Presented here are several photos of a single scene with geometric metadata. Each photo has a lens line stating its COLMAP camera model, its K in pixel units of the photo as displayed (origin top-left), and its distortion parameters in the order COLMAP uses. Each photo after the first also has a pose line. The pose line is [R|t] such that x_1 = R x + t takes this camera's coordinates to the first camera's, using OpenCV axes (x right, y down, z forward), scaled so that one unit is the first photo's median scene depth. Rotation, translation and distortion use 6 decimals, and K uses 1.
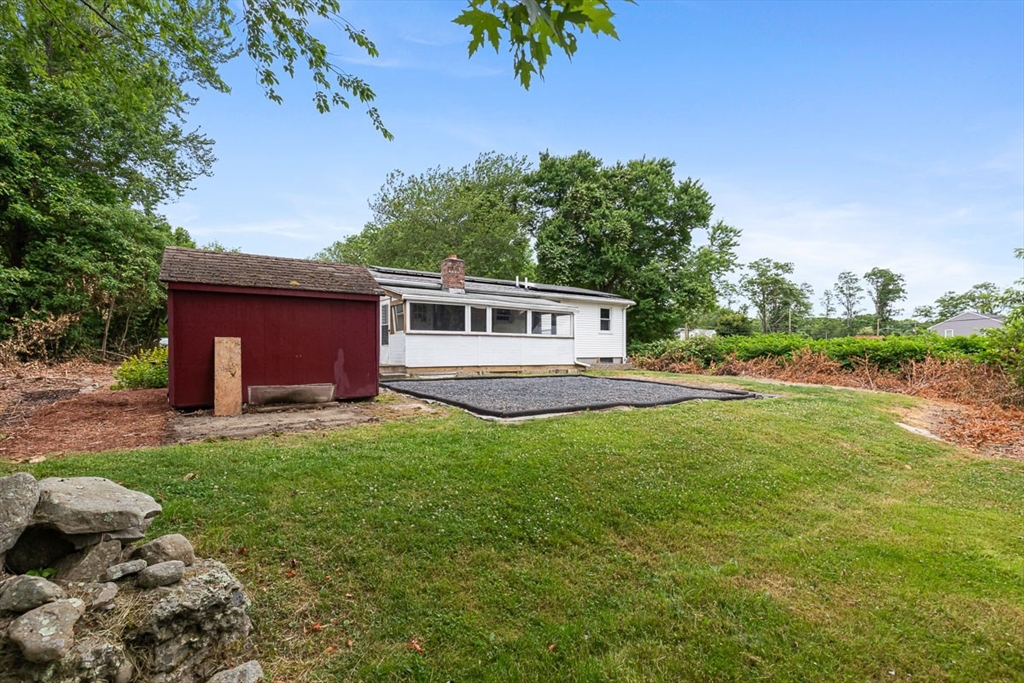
lens RADIAL K [[464.2, 0, 513.2], [0, 464.2, 350.9], [0, 0, 1]] dist [0.020635, -0.009171]
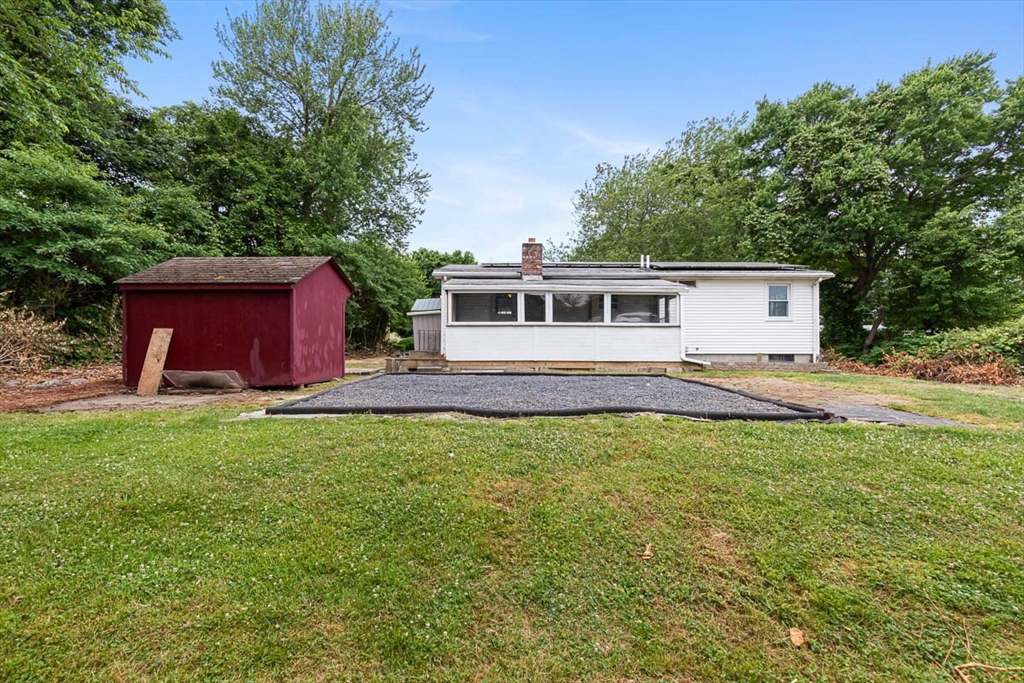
lens RADIAL K [[460.9, 0, 512.7], [0, 460.9, 347.0], [0, 0, 1]] dist [0.008497, -0.000748]
pose [[0.833246, -0.007039, -0.552857, 0.266326], [0.001552, 0.999945, -0.010391, 0.010838], [0.552900, 0.007800, 0.833211, 0.184049]]
